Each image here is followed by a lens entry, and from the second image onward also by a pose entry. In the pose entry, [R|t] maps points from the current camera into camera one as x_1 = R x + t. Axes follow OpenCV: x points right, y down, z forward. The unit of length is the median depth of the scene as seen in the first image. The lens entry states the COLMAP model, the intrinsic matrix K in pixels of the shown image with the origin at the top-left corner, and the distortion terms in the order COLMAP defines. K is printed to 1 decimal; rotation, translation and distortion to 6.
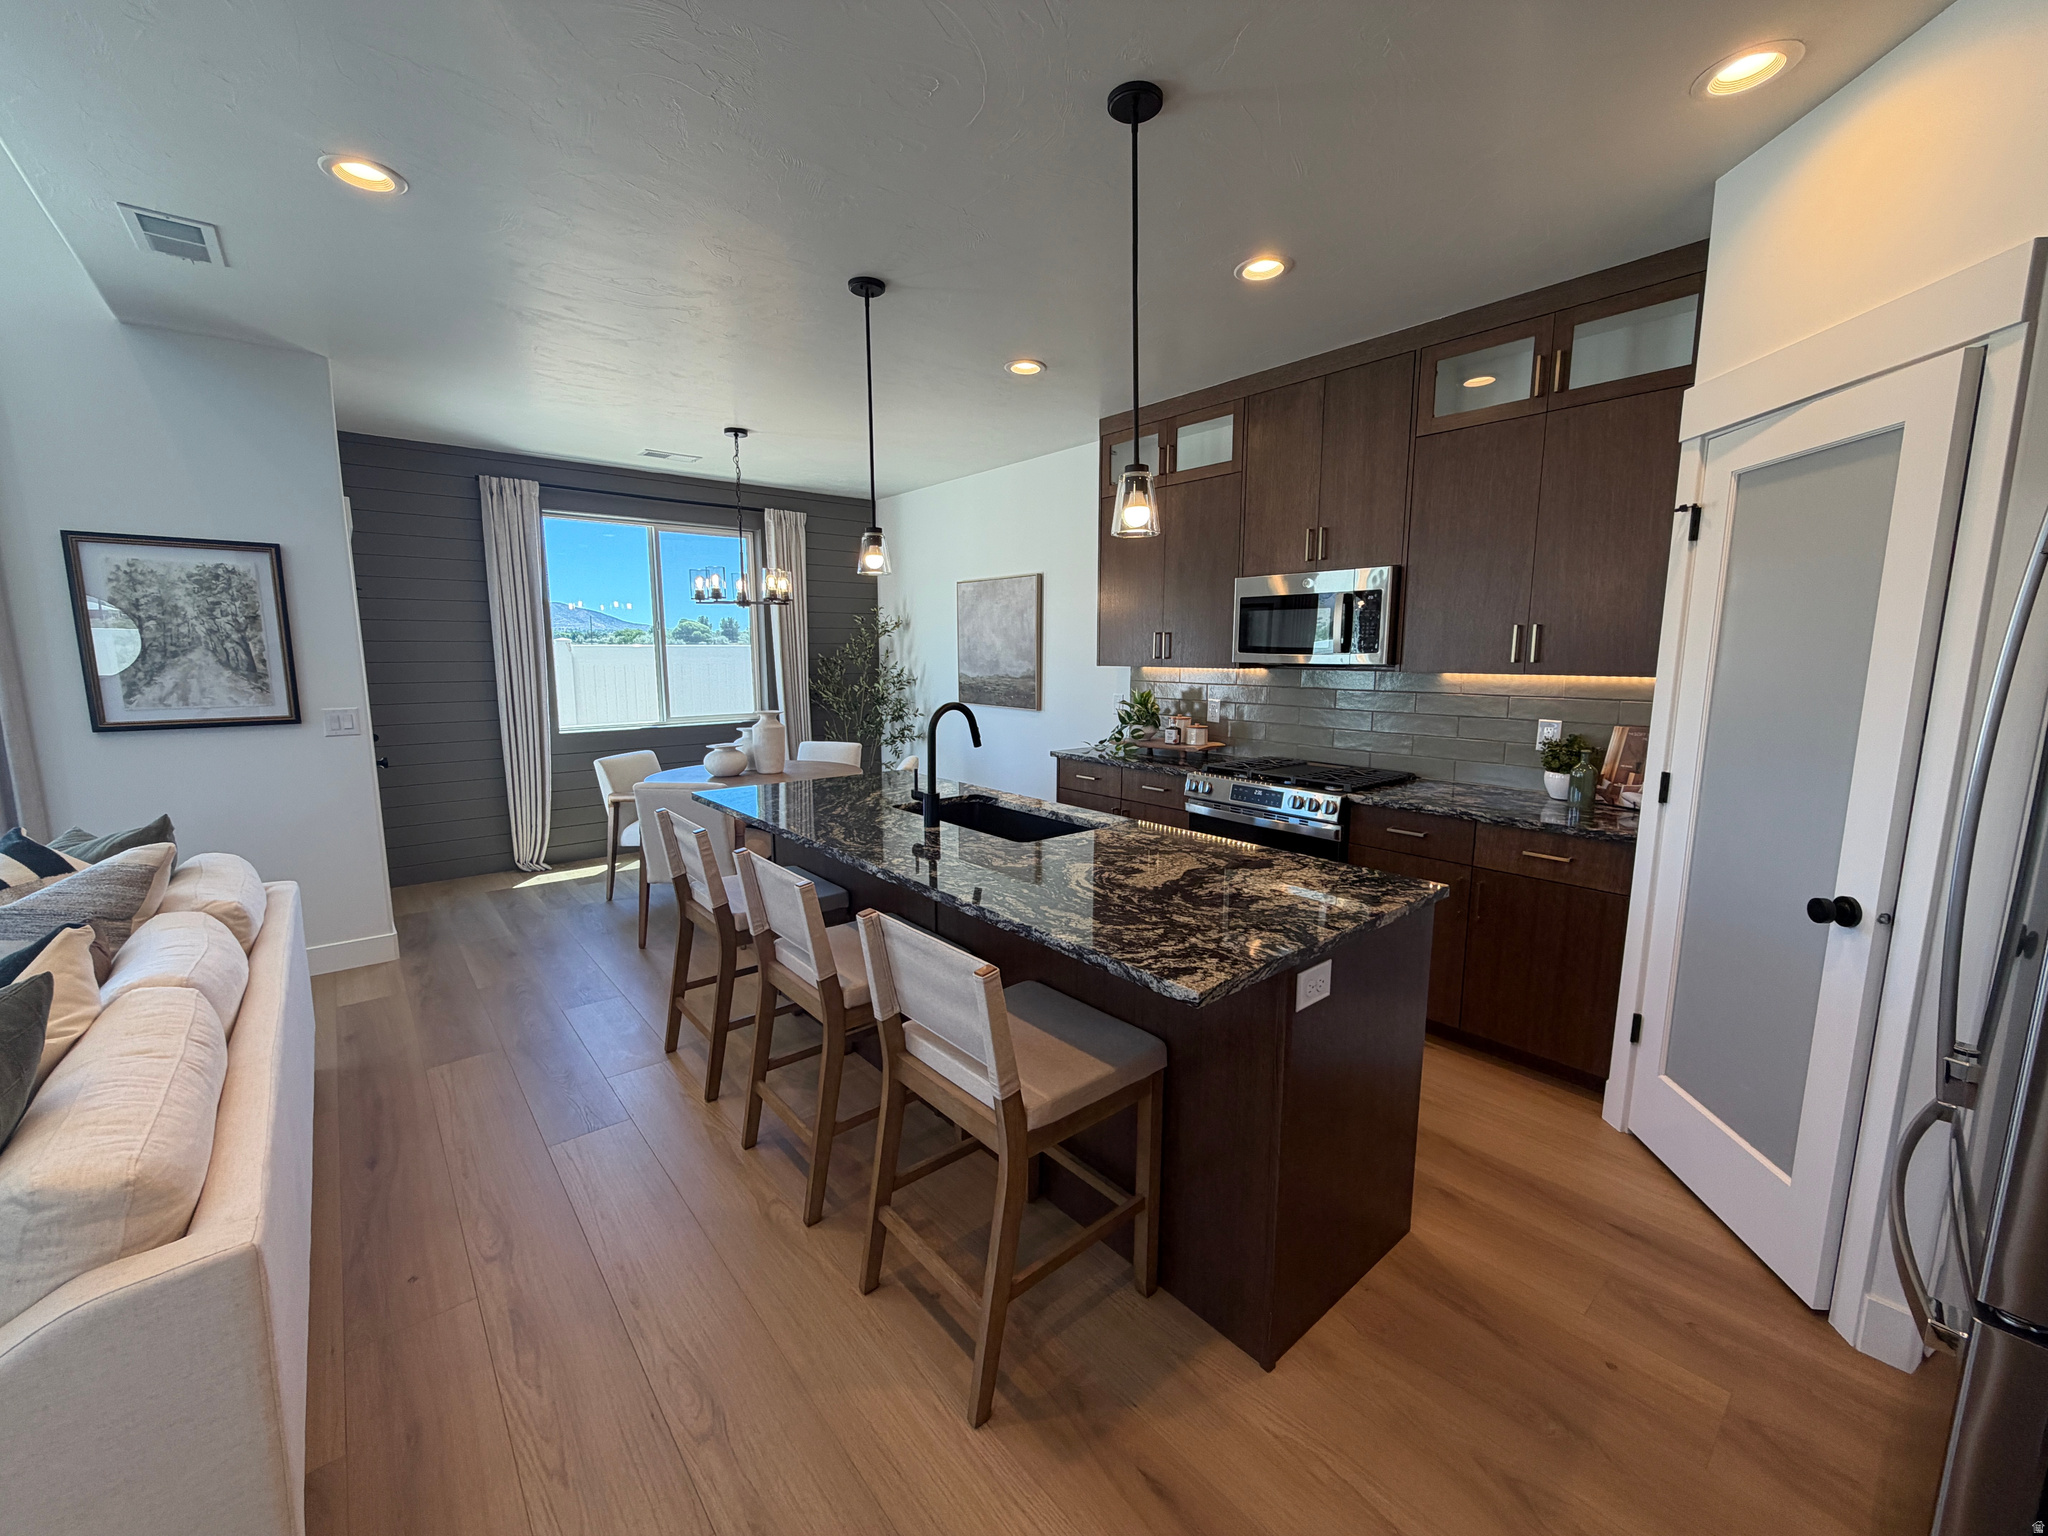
lens RADIAL K [[813.1, 0, 1016.5], [0, 813.1, 764.9], [0, 0, 1]] dist [-0.001767, 0.000390]
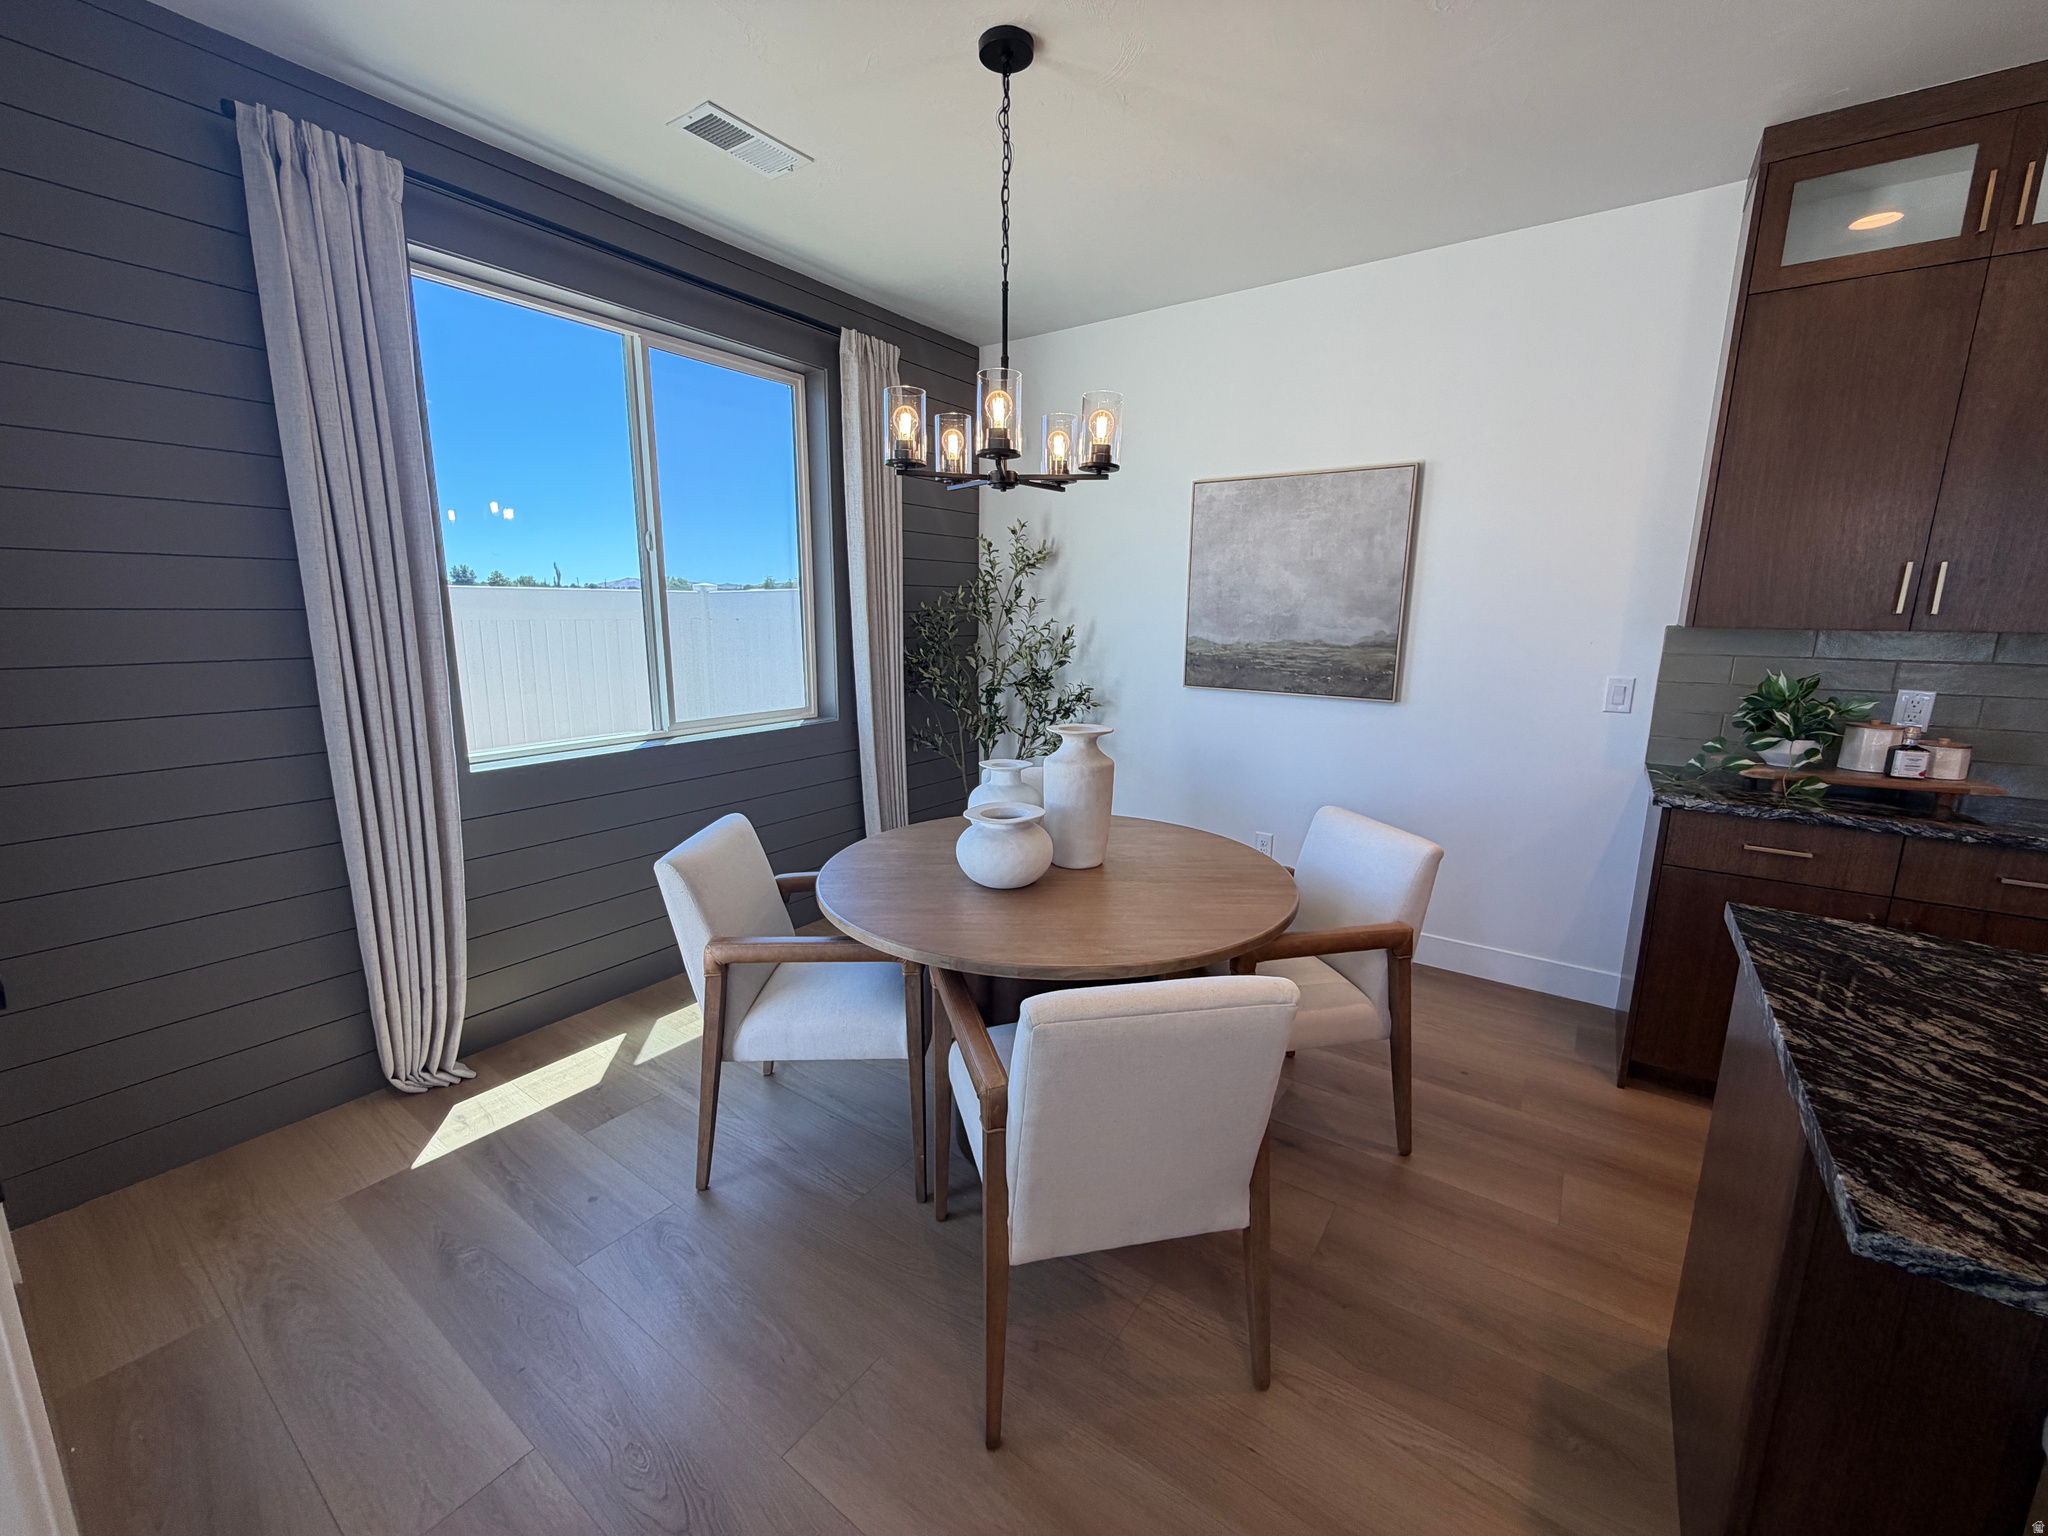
lens RADIAL K [[813.1, 0, 1018.9], [0, 813.1, 764.7], [0, 0, 1]] dist [-0.001767, 0.000390]
pose [[0.968650, -0.039379, 0.245289, -0.585396], [0.026993, 0.998195, 0.053655, -0.092598], [-0.246959, -0.045352, 0.967964, 0.757665]]
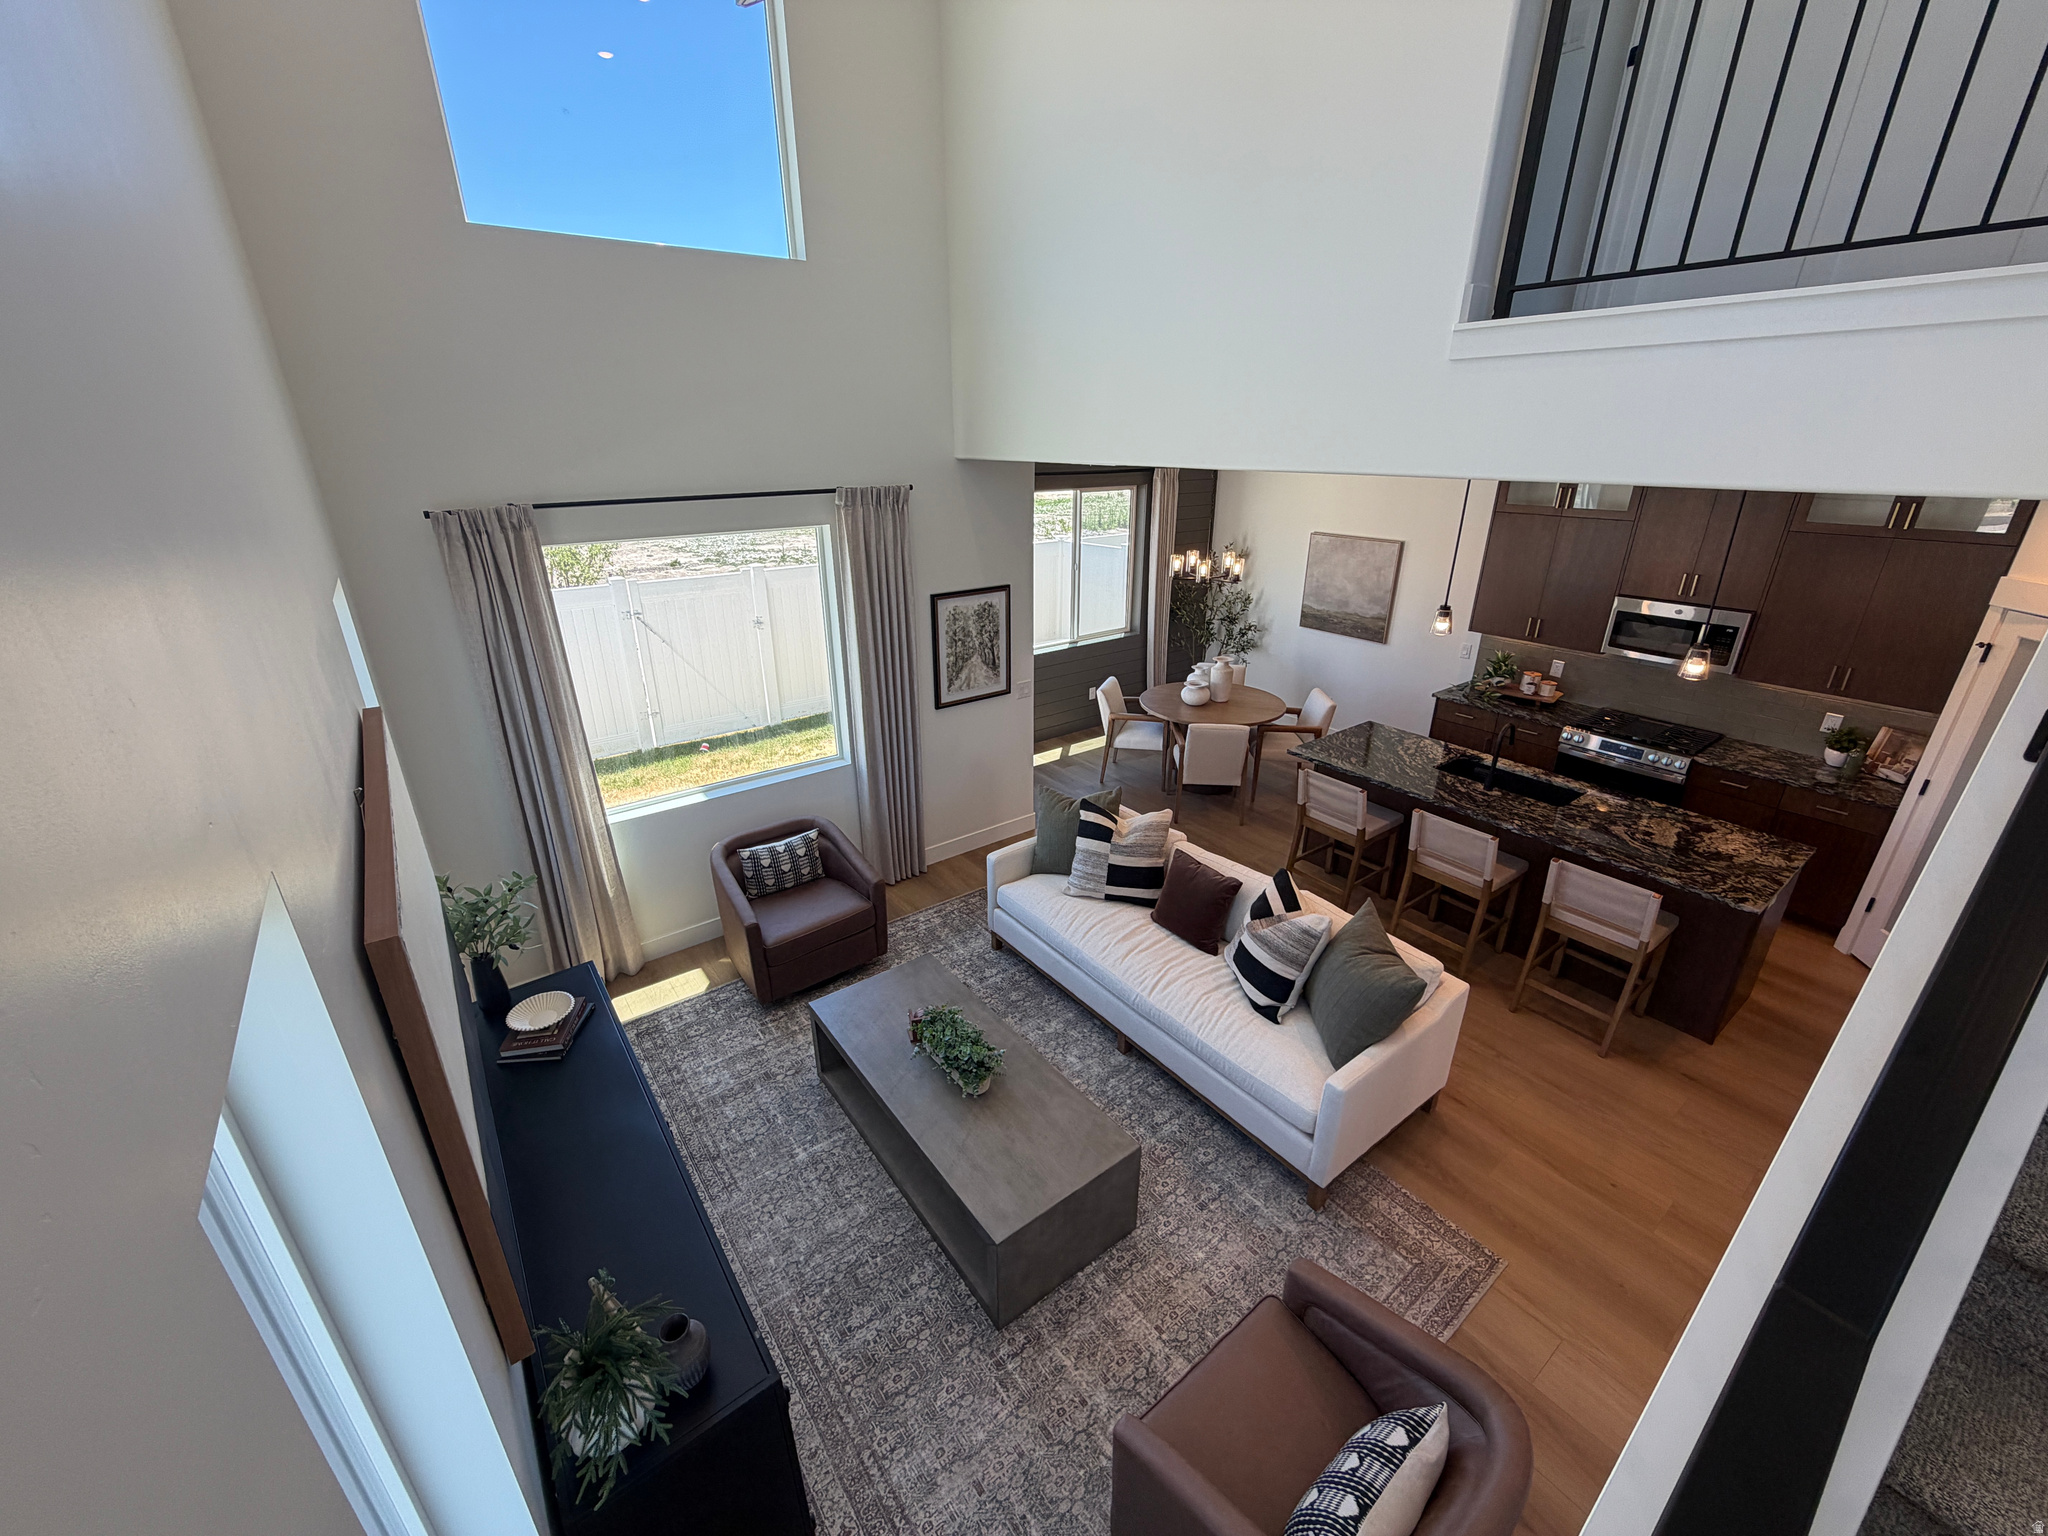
lens RADIAL K [[813.1, 0, 1021.8], [0, 813.1, 763.9], [0, 0, 1]] dist [-0.001767, 0.000390]
pose [[0.998305, 0.018118, -0.055308, -0.755353], [-0.004224, 0.970356, 0.241642, -0.301122], [0.058046, -0.240999, 0.968788, -0.590230]]
